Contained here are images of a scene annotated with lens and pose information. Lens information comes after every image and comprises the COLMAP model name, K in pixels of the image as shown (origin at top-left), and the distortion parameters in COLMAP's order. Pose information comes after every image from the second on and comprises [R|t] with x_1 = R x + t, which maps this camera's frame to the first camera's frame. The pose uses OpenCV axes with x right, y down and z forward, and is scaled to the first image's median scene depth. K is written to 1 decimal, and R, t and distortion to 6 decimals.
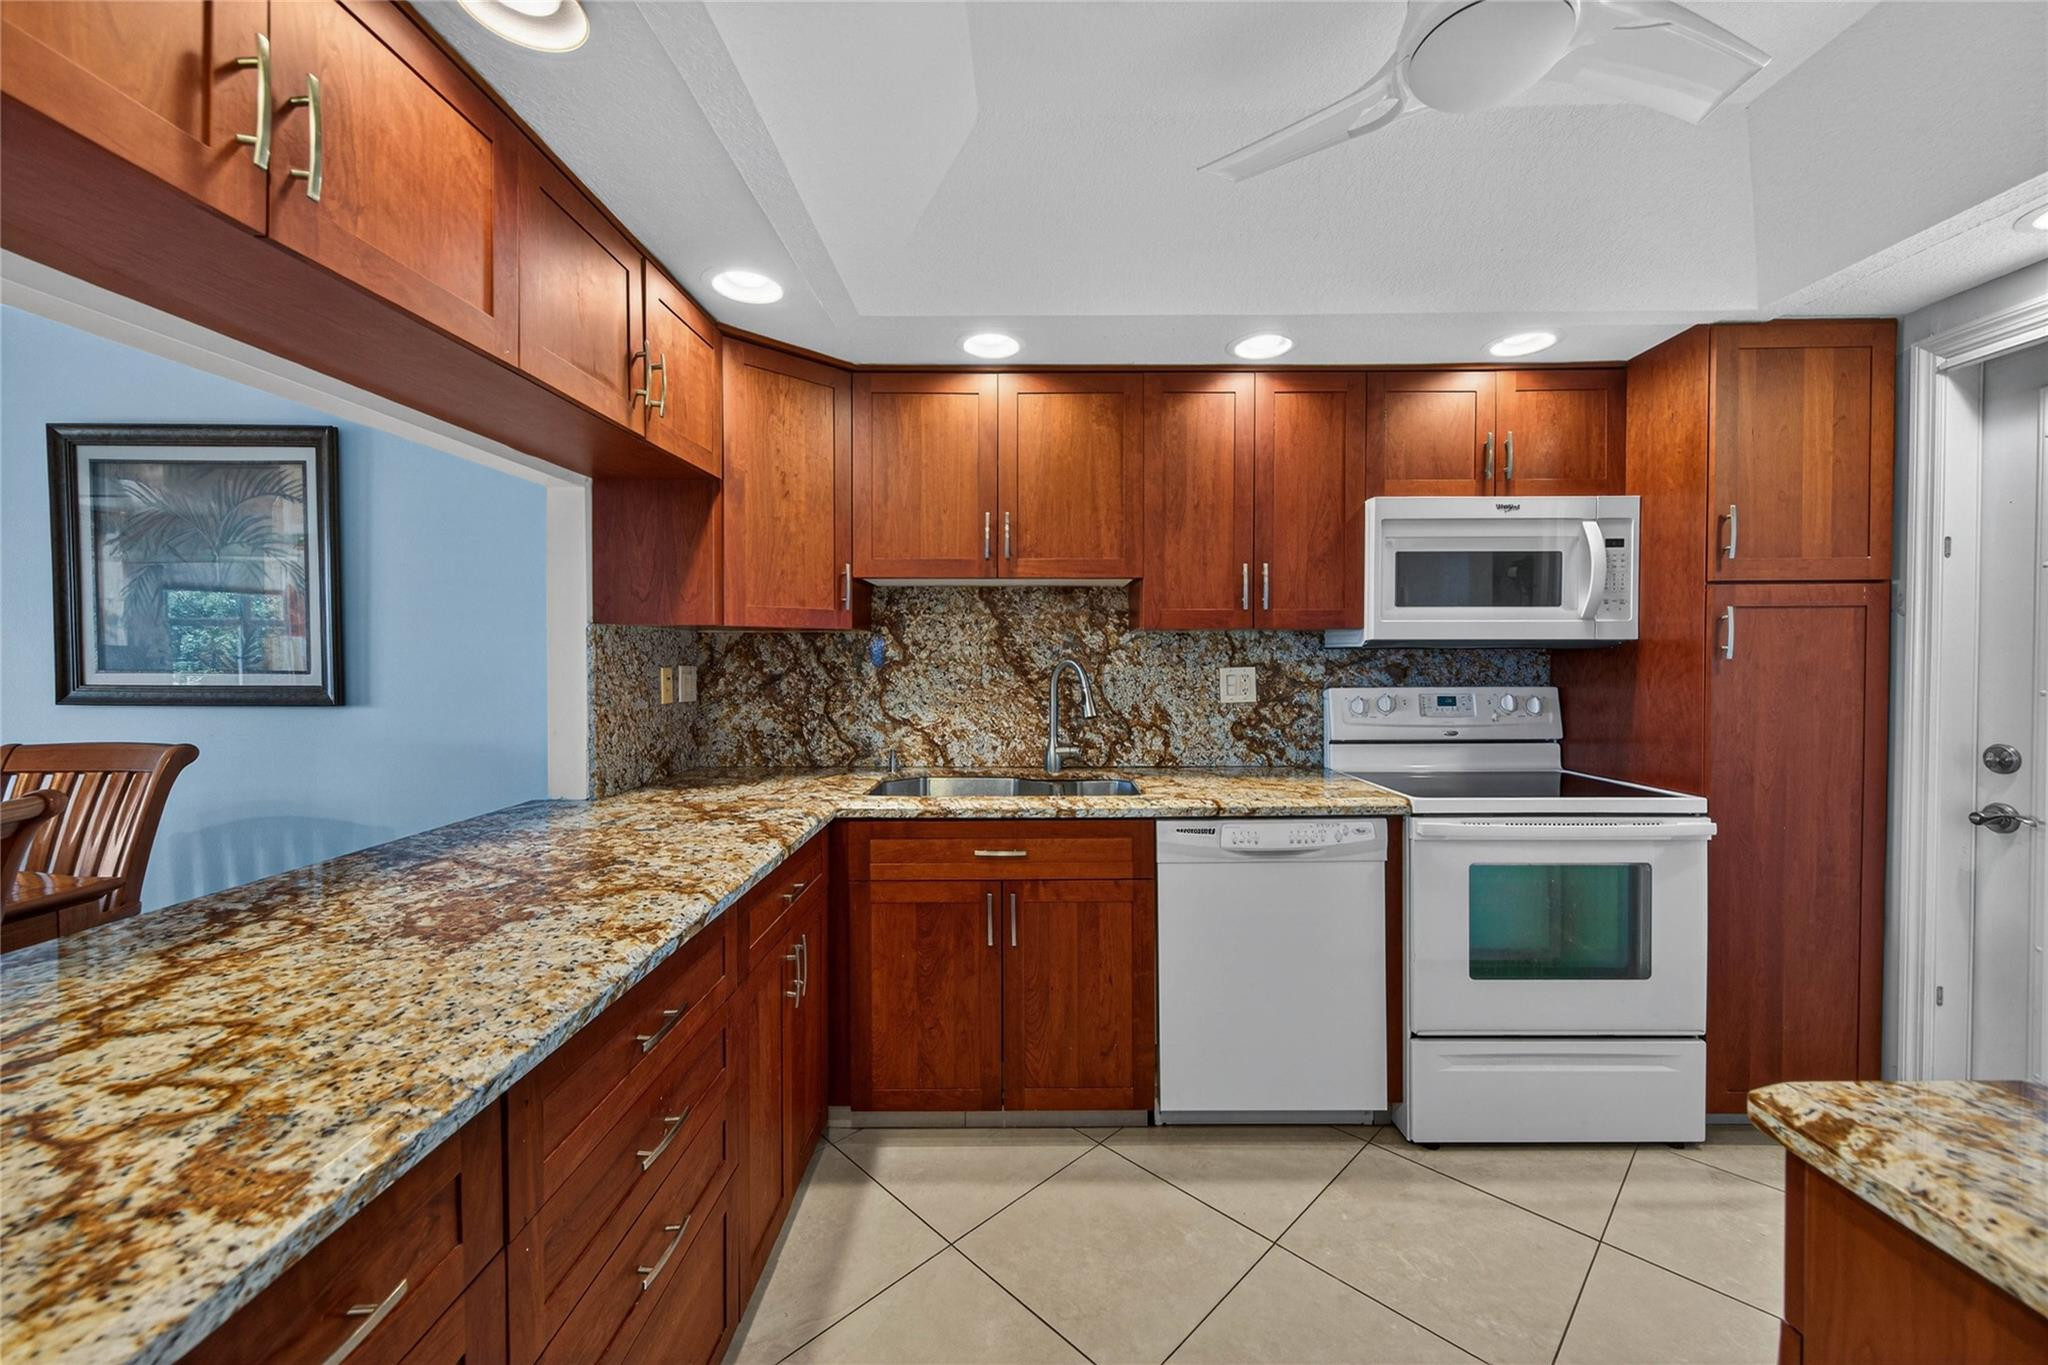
lens RADIAL K [[786.1, 0, 1038.5], [0, 786.1, 668.8], [0, 0, 1]] dist [0.001684, 0.000662]
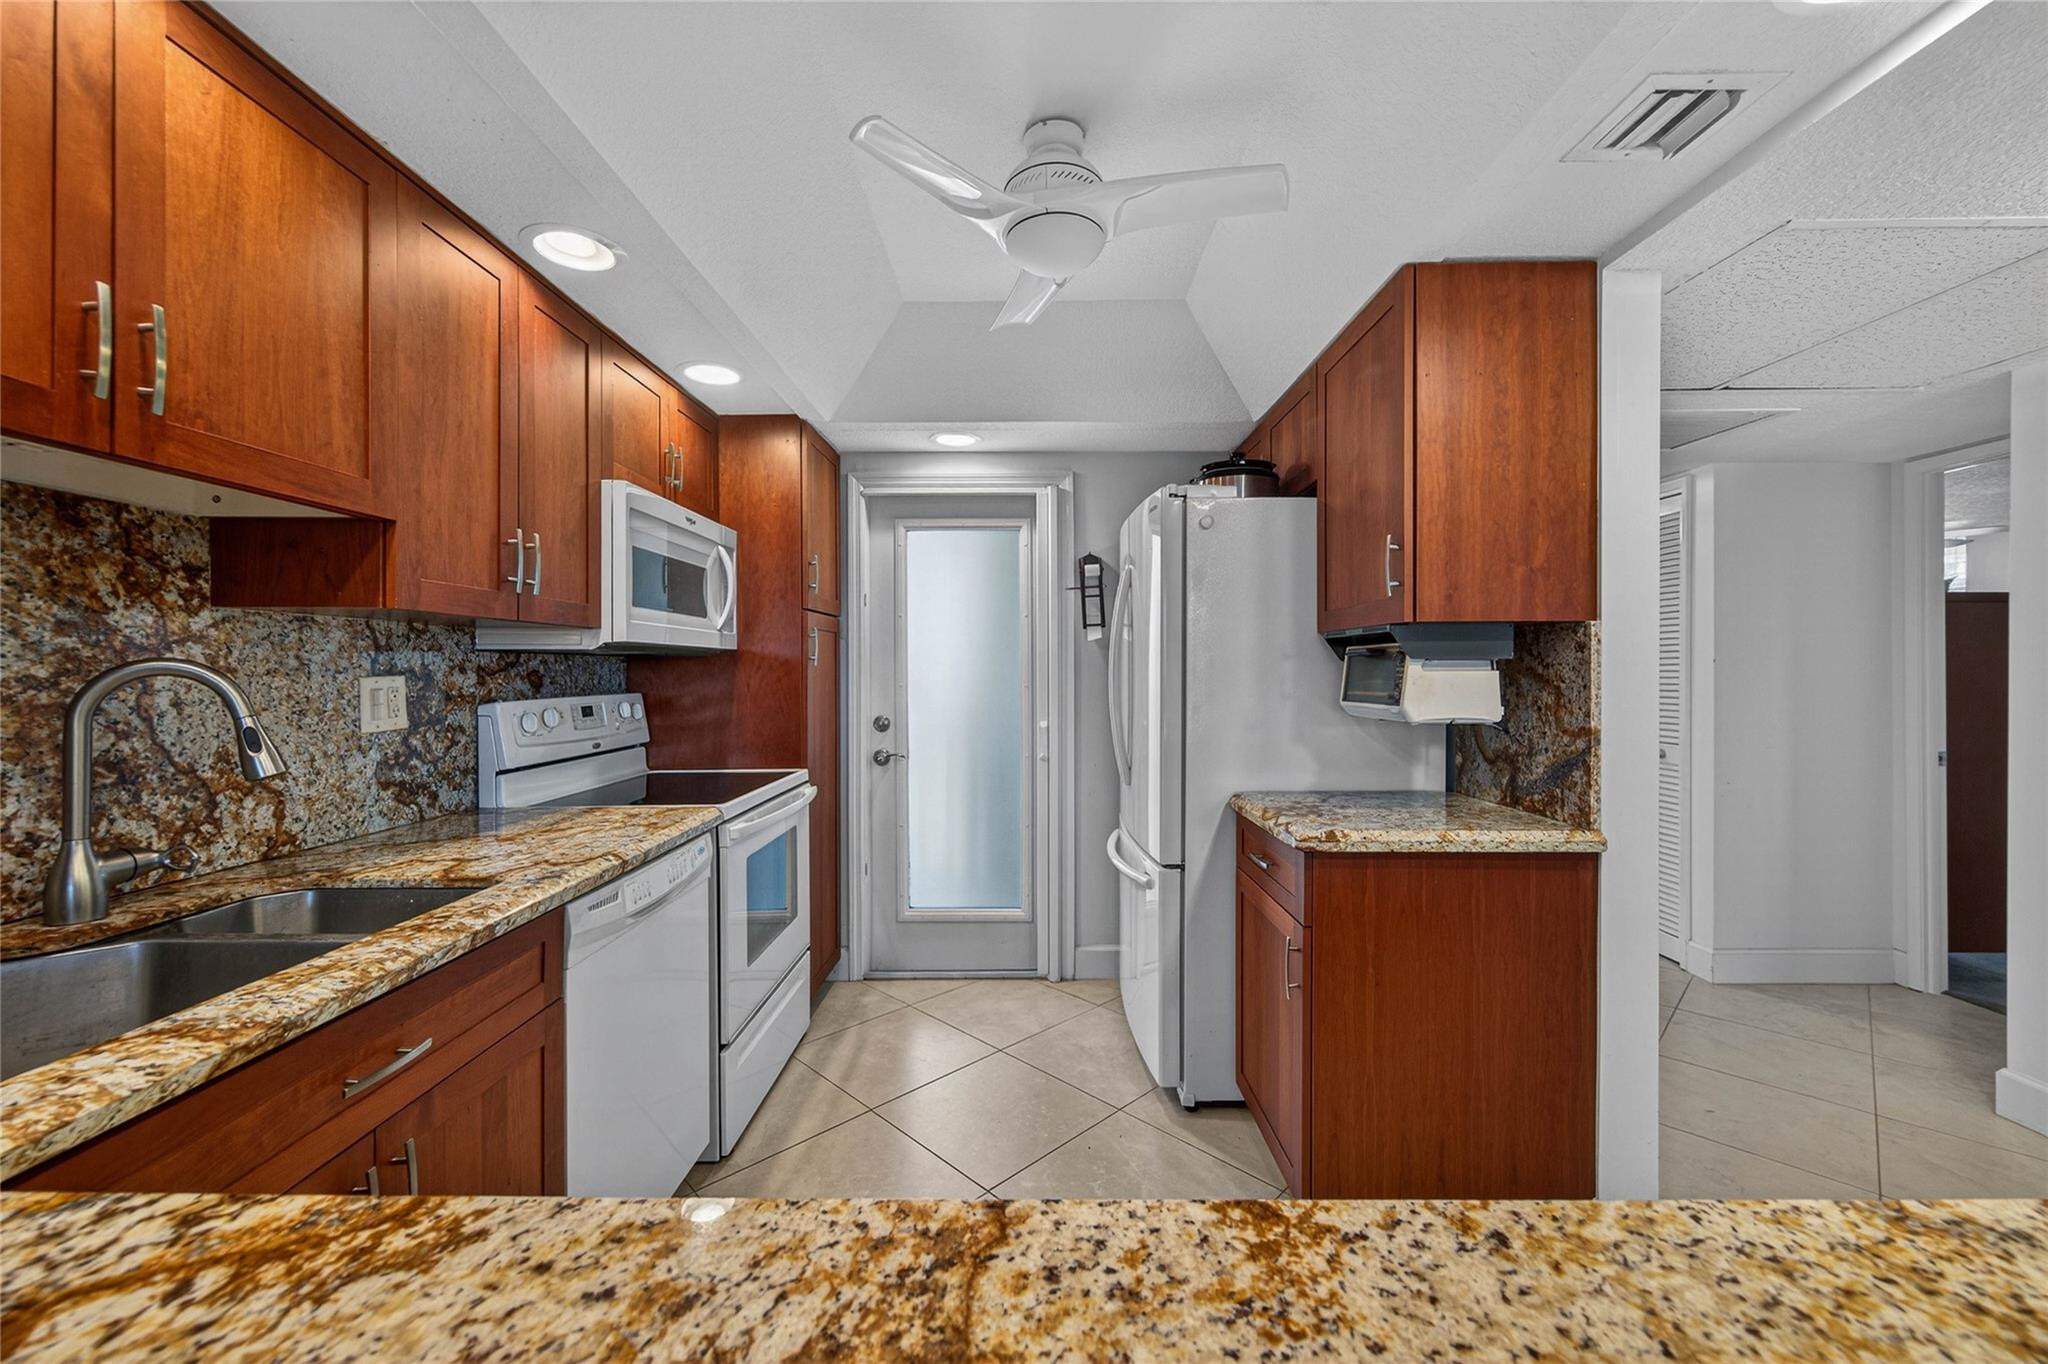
lens RADIAL K [[806.7, 0, 1025.0], [0, 806.7, 673.8], [0, 0, 1]] dist [0.003390, -0.000382]
pose [[0.011846, -0.001631, 0.999928, -0.405887], [0.014186, 0.999898, 0.001463, 0.002527], [-0.999829, 0.014168, 0.011868, 0.466464]]
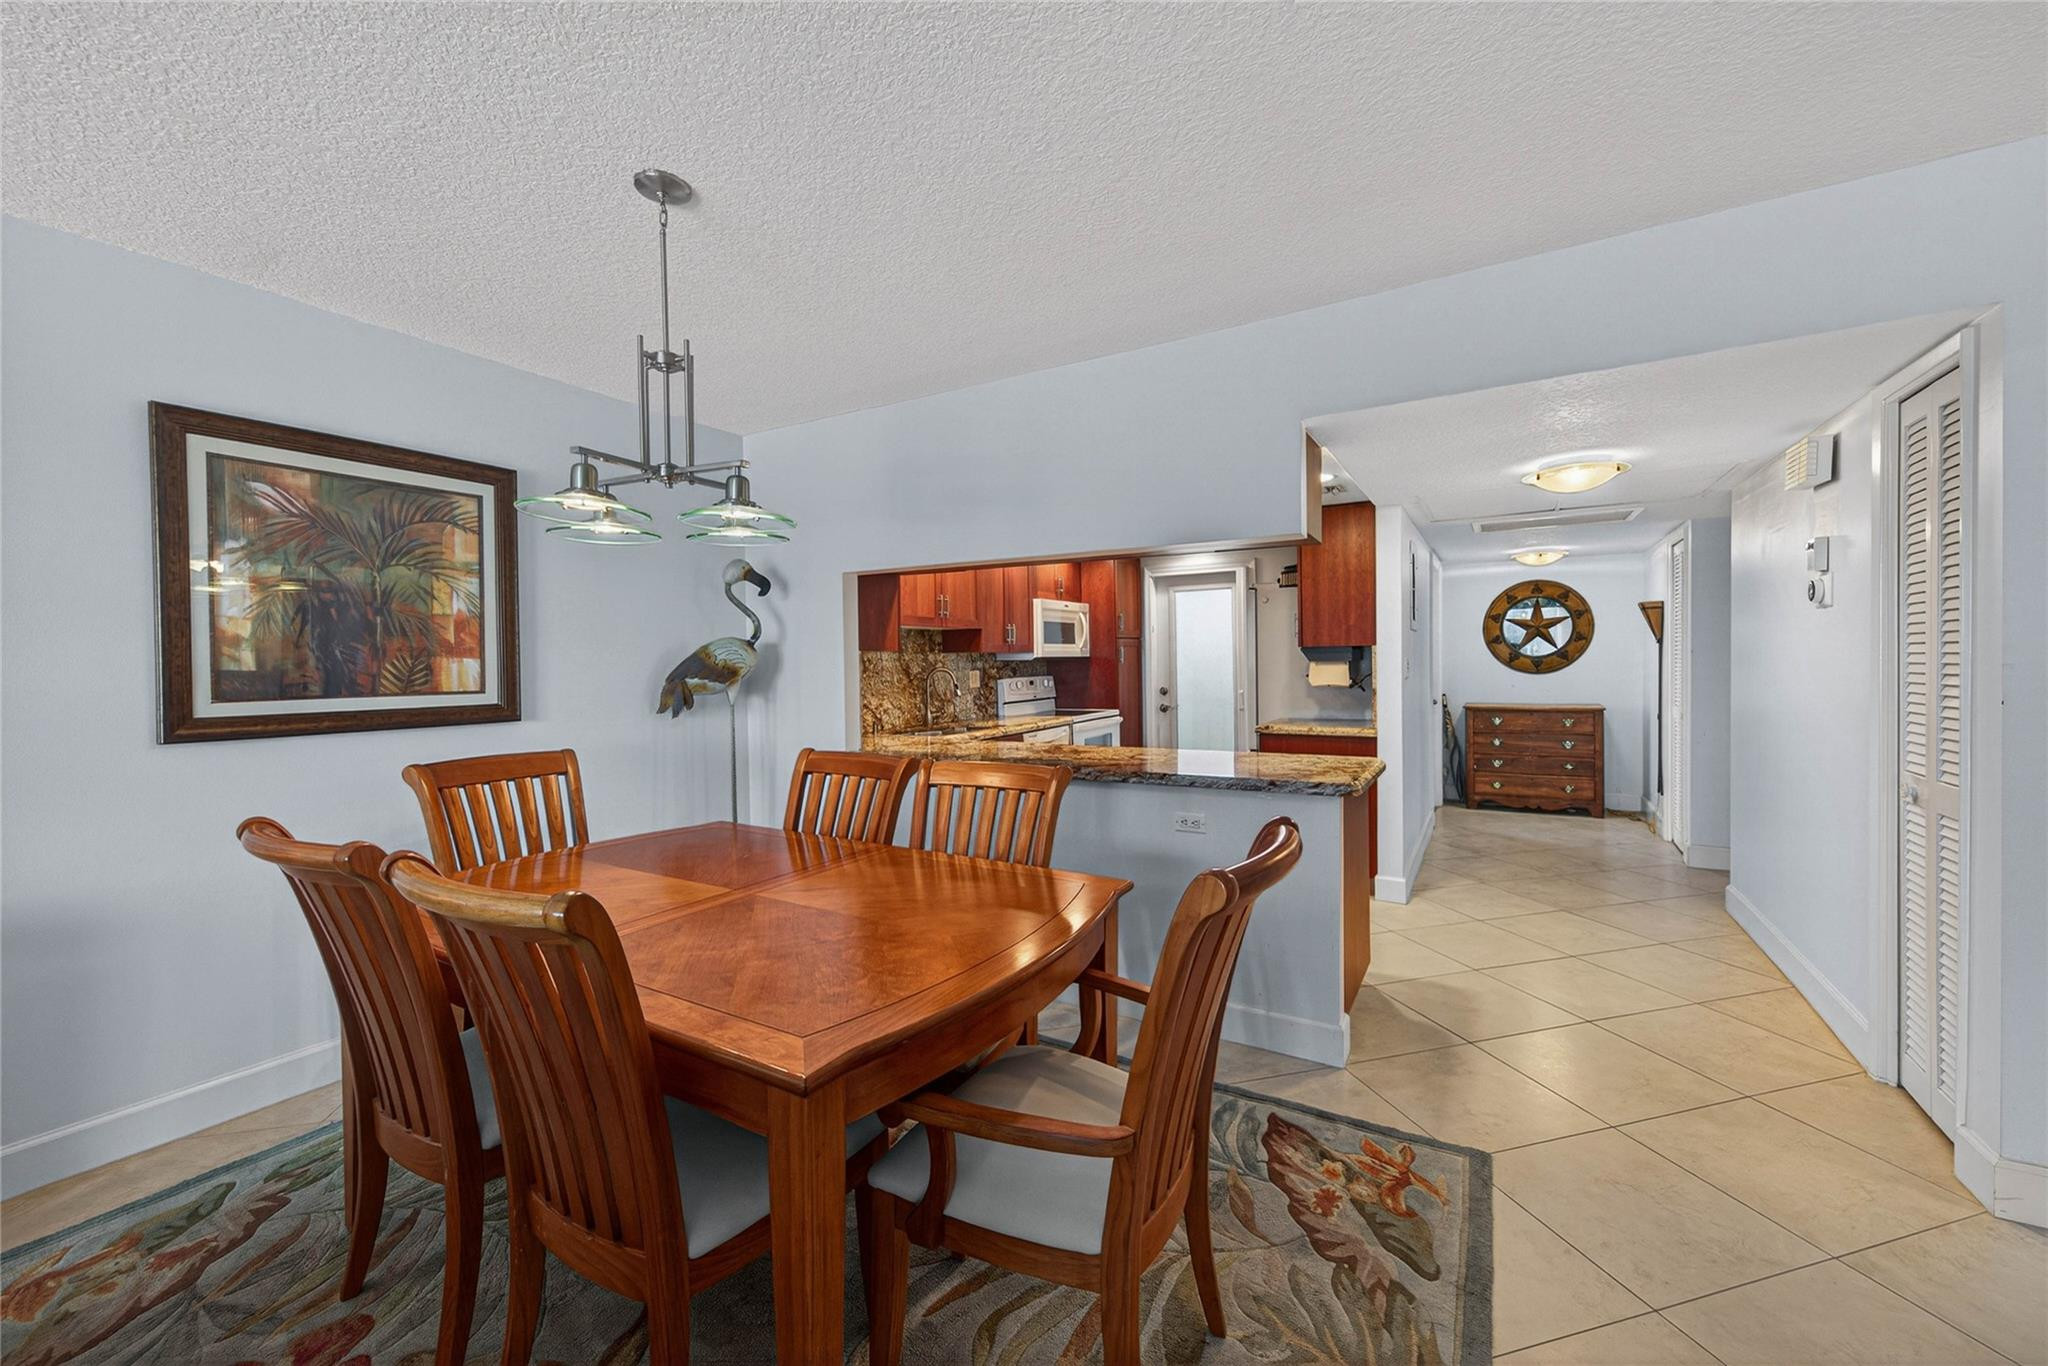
lens RADIAL K [[786.1, 0, 1021.2], [0, 786.1, 676.7], [0, 0, 1]] dist [0.001684, 0.000662]
pose [[0.519469, -0.025702, 0.854102, -1.469984], [0.027539, 0.999532, 0.013329, -0.009771], [-0.854045, 0.016597, 0.519934, -0.192327]]
